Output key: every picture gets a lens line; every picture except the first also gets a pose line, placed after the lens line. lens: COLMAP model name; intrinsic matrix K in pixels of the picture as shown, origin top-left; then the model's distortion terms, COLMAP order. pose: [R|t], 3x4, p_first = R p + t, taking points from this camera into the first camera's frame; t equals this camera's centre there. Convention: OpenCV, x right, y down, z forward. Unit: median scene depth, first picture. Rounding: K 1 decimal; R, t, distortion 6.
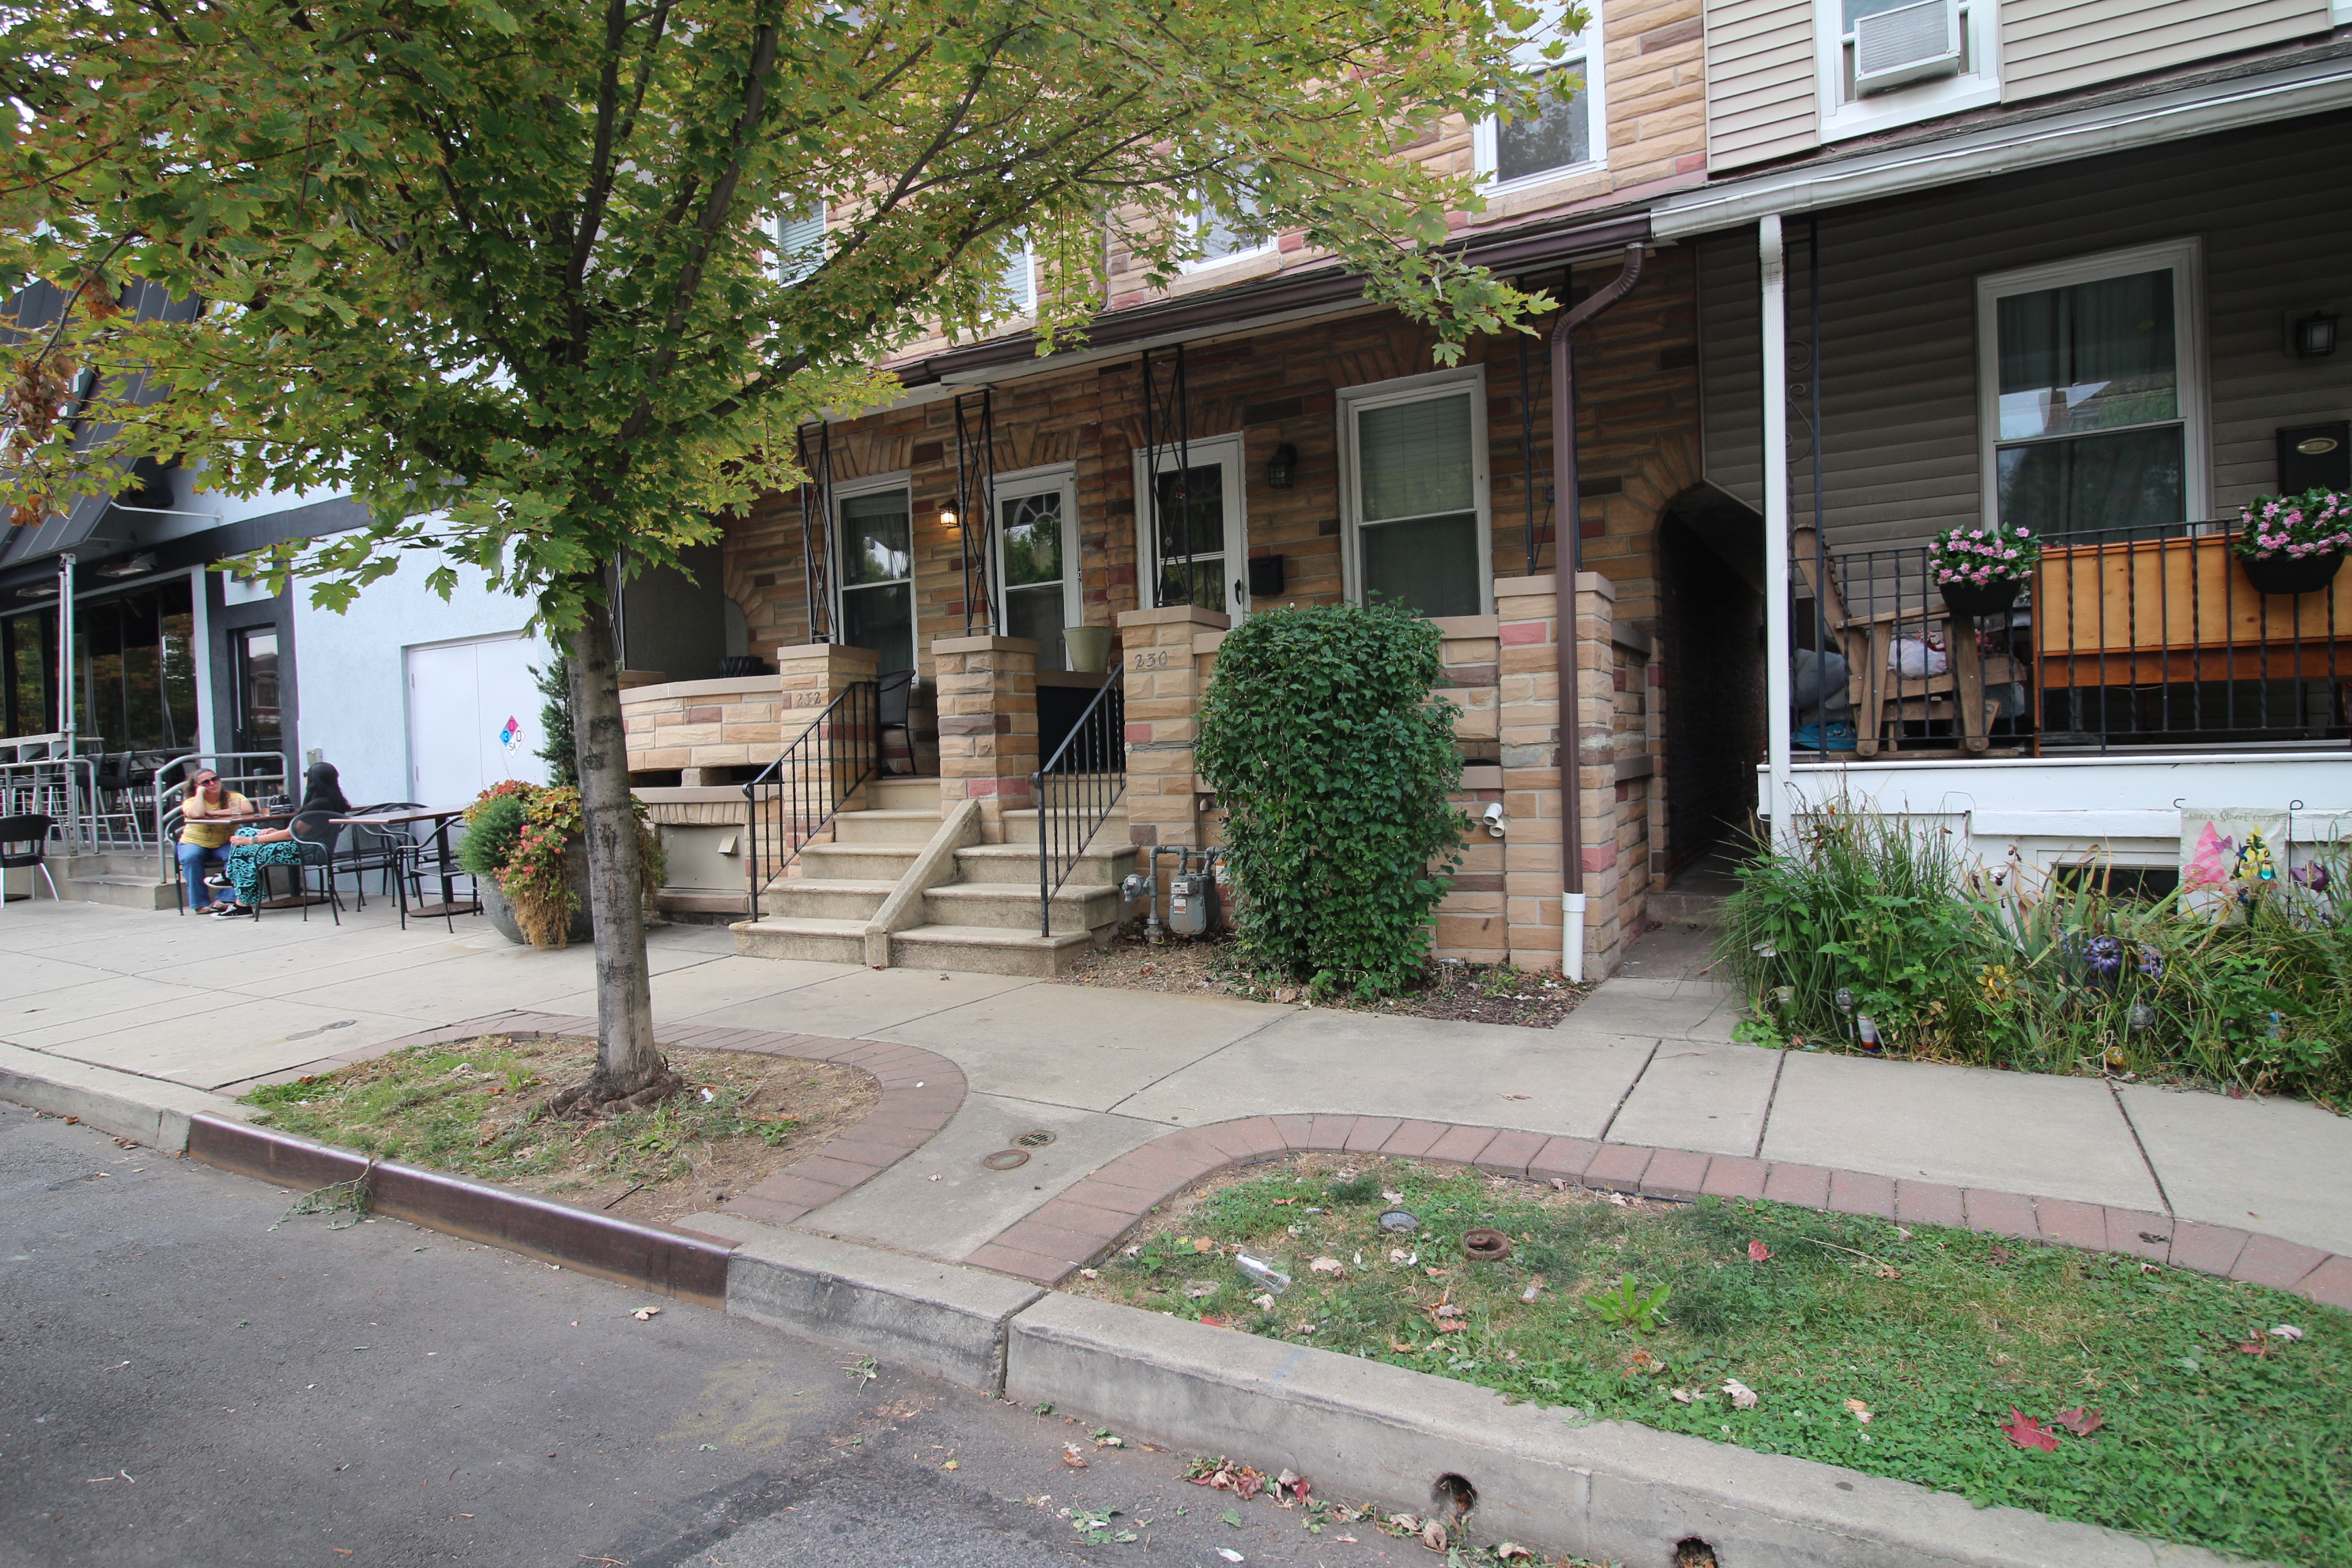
lens RADIAL K [[1202.7, 0, 1192.1], [0, 1202.7, 781.1], [0, 0, 1]] dist [-0.001885, -0.007719]
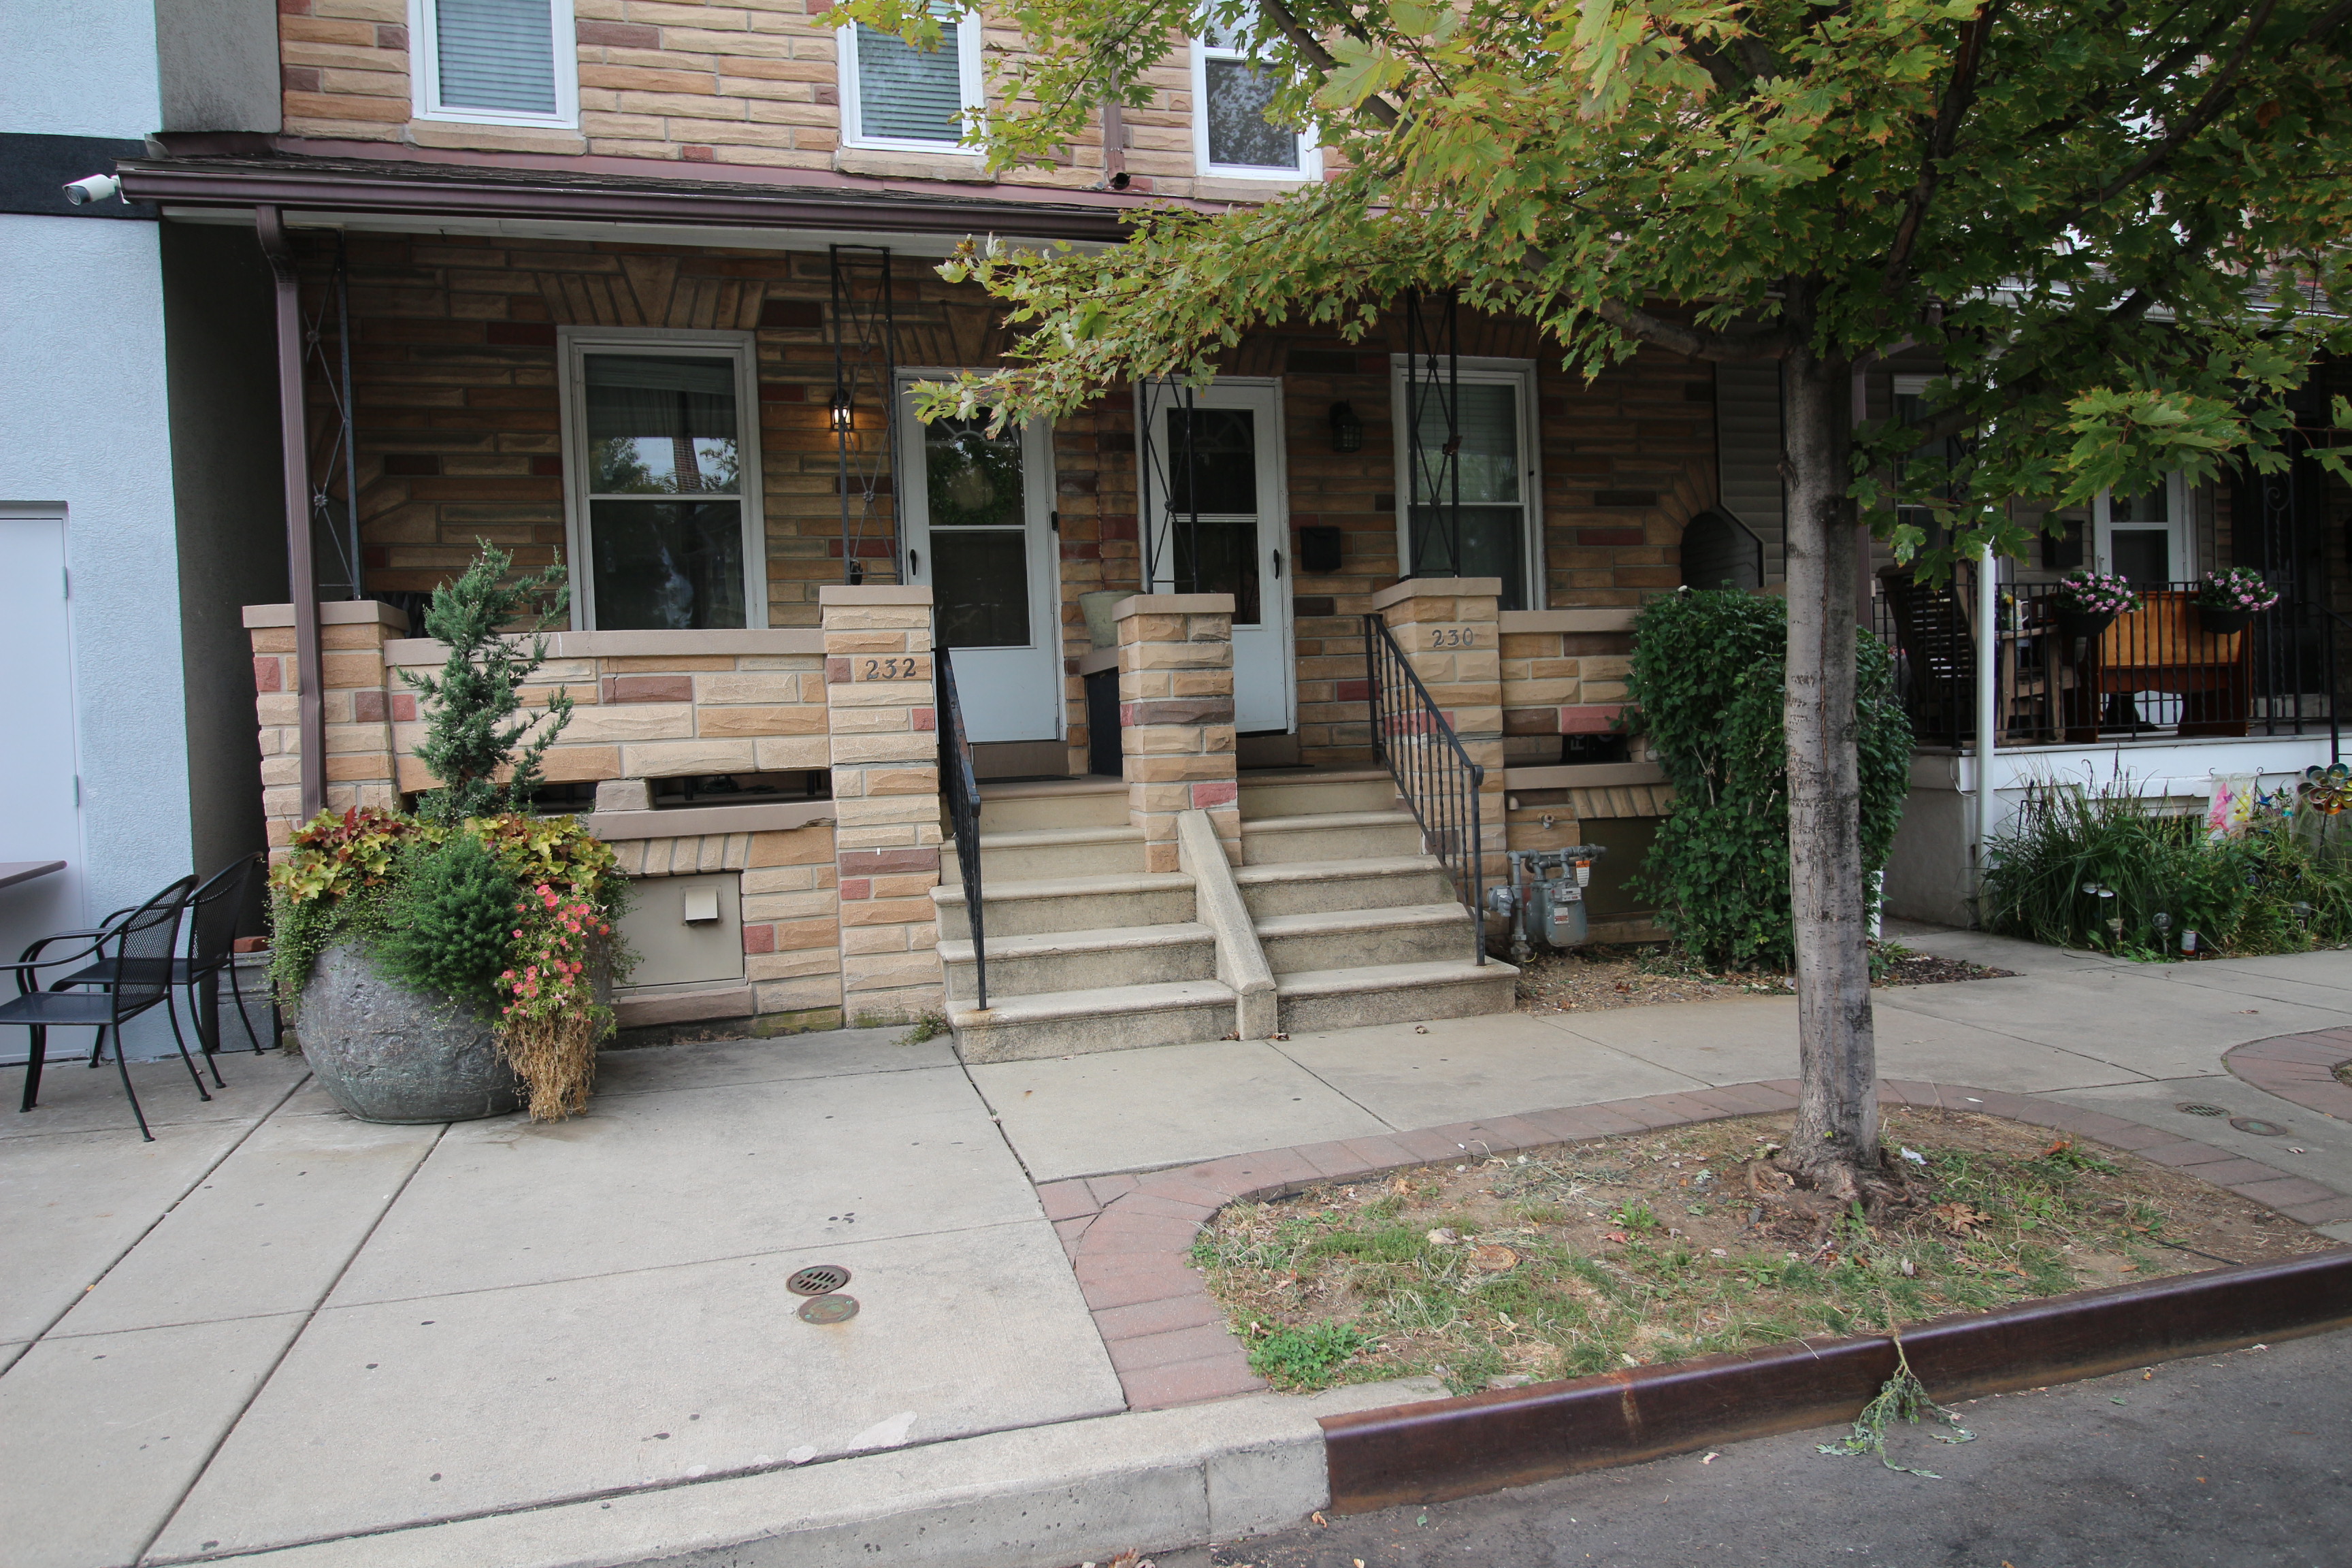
lens RADIAL K [[1412.8, 0, 1175.9], [0, 1412.8, 763.2], [0, 0, 1]] dist [0.005058, -0.008264]
pose [[0.727060, -0.006248, 0.686546, -0.988752], [0.030709, 0.999254, -0.023427, 0.007666], [-0.685887, 0.038116, 0.726709, 0.459117]]
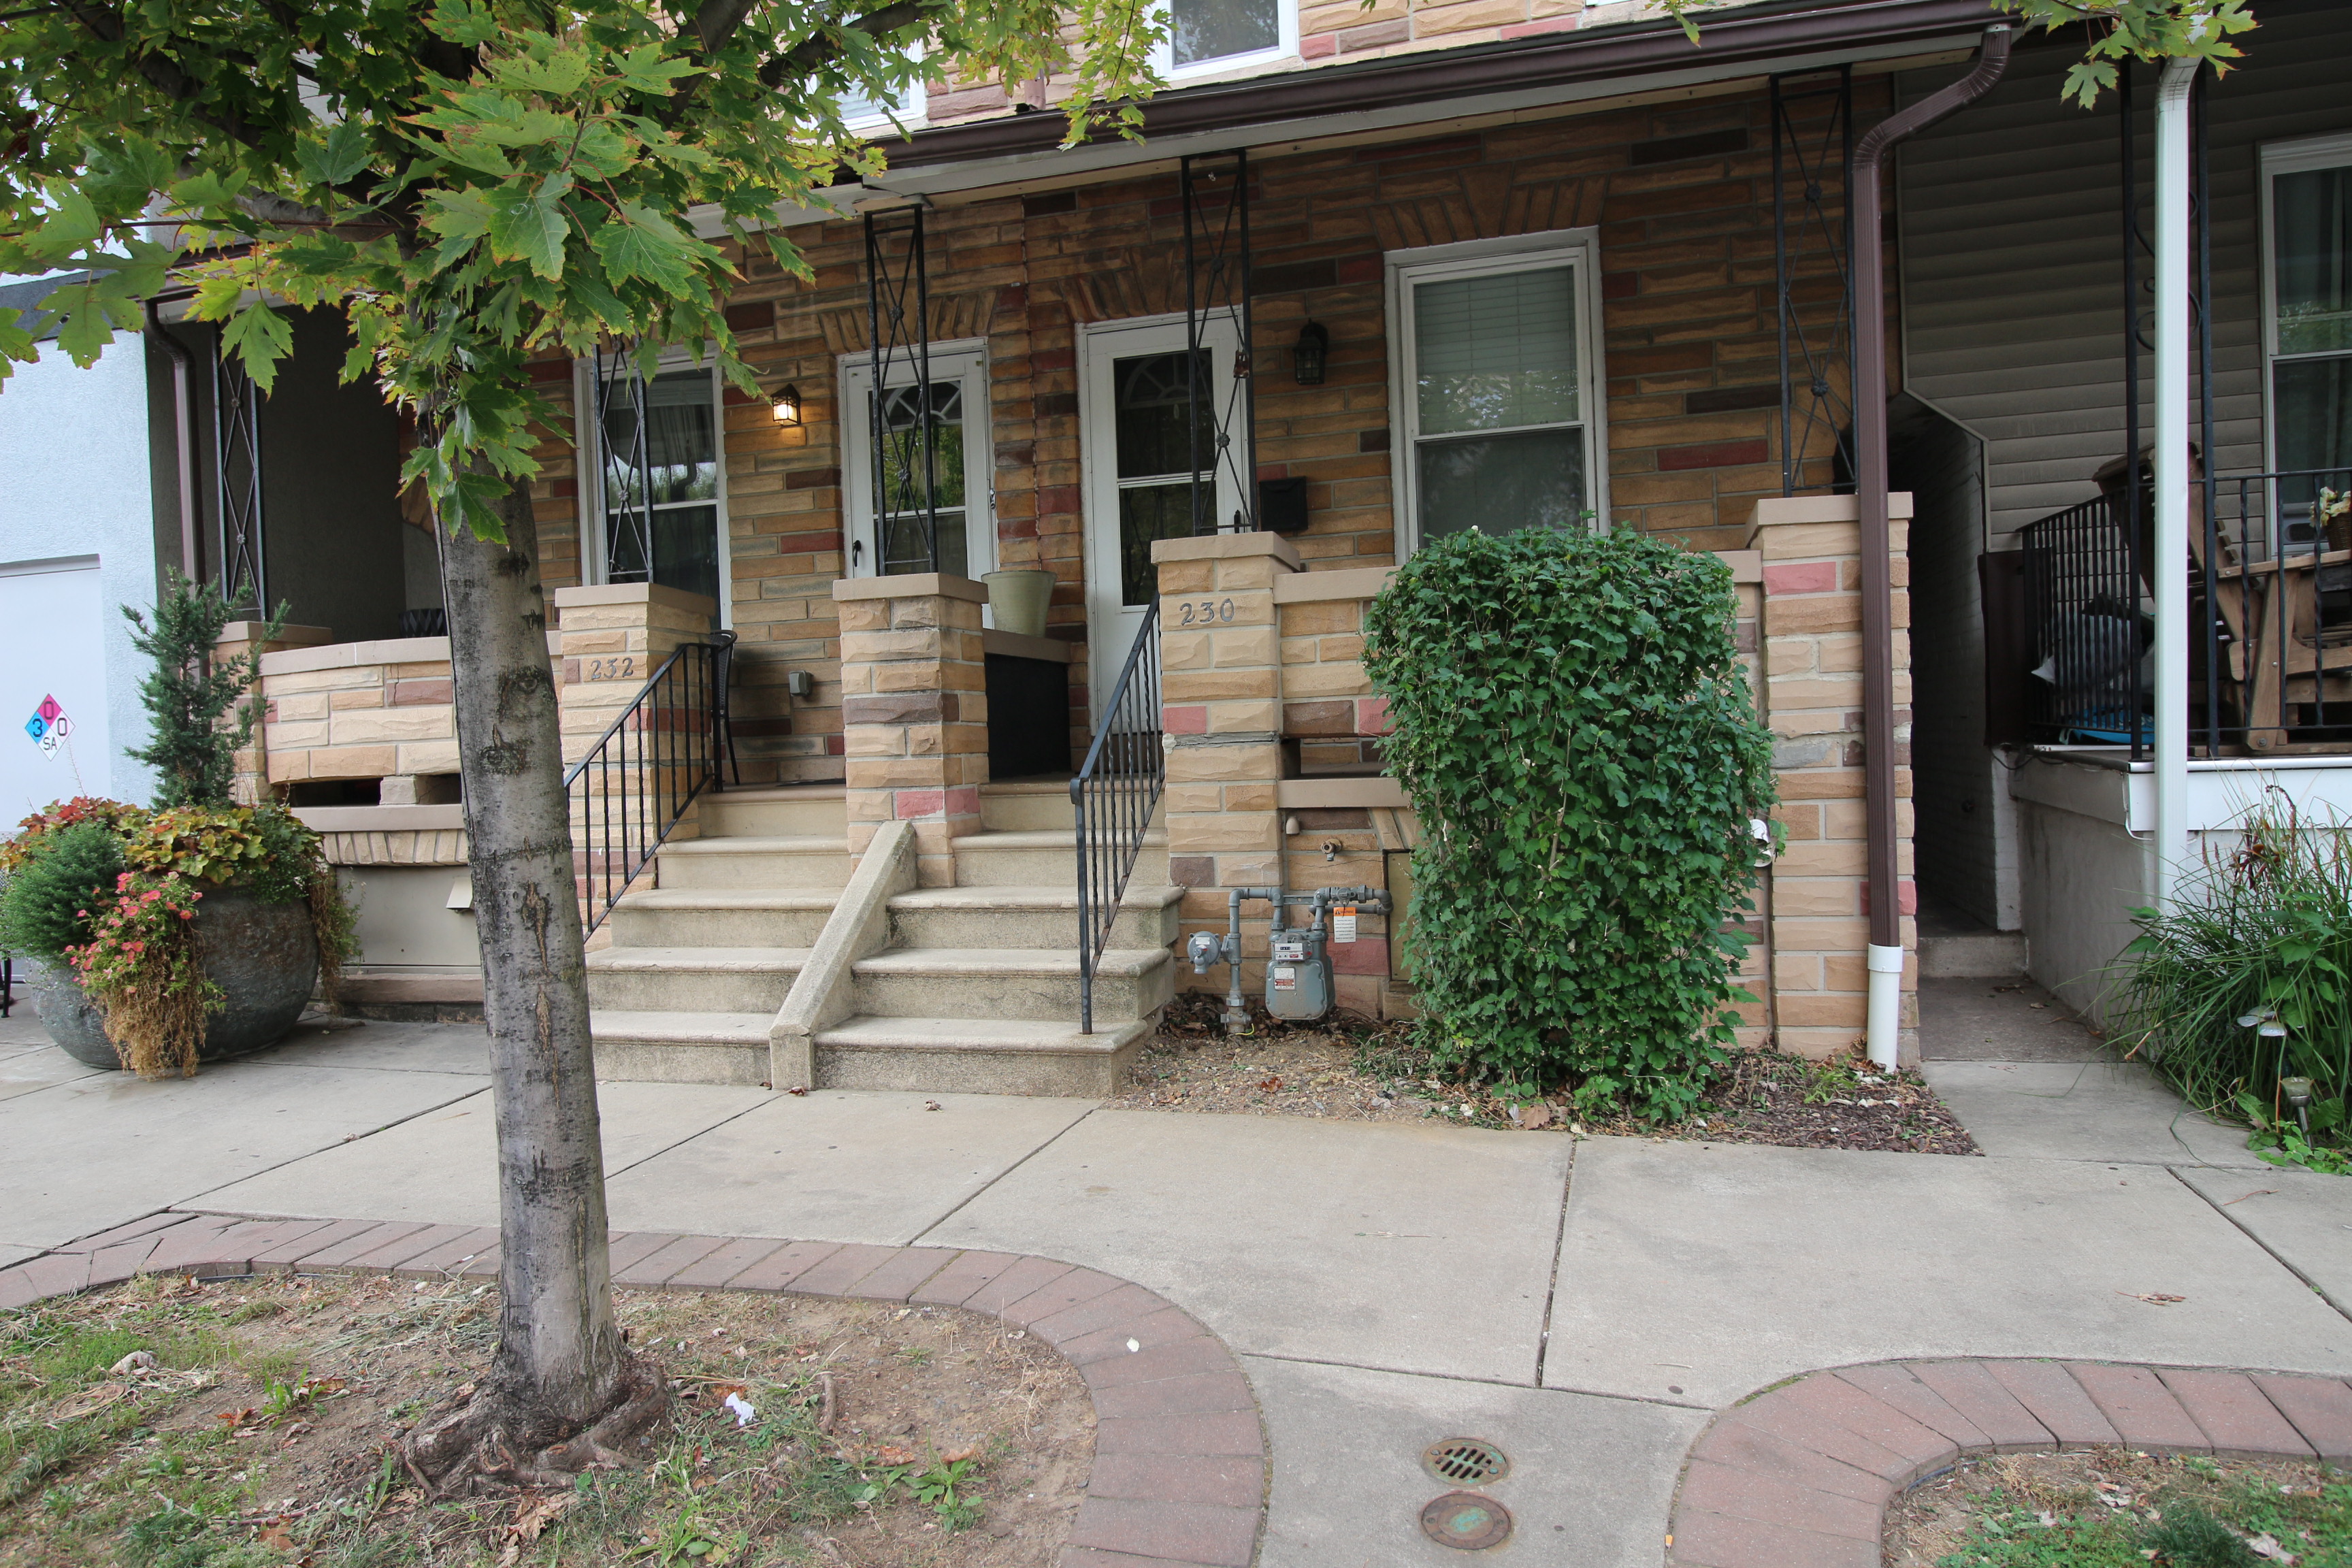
lens RADIAL K [[1412.8, 0, 1179.1], [0, 1412.8, 773.1], [0, 0, 1]] dist [0.005058, -0.008264]
pose [[0.977046, -0.003641, 0.212996, -0.247548], [0.006505, 0.999898, -0.012749, -0.000240], [-0.212928, 0.013841, 0.976970, 0.261292]]
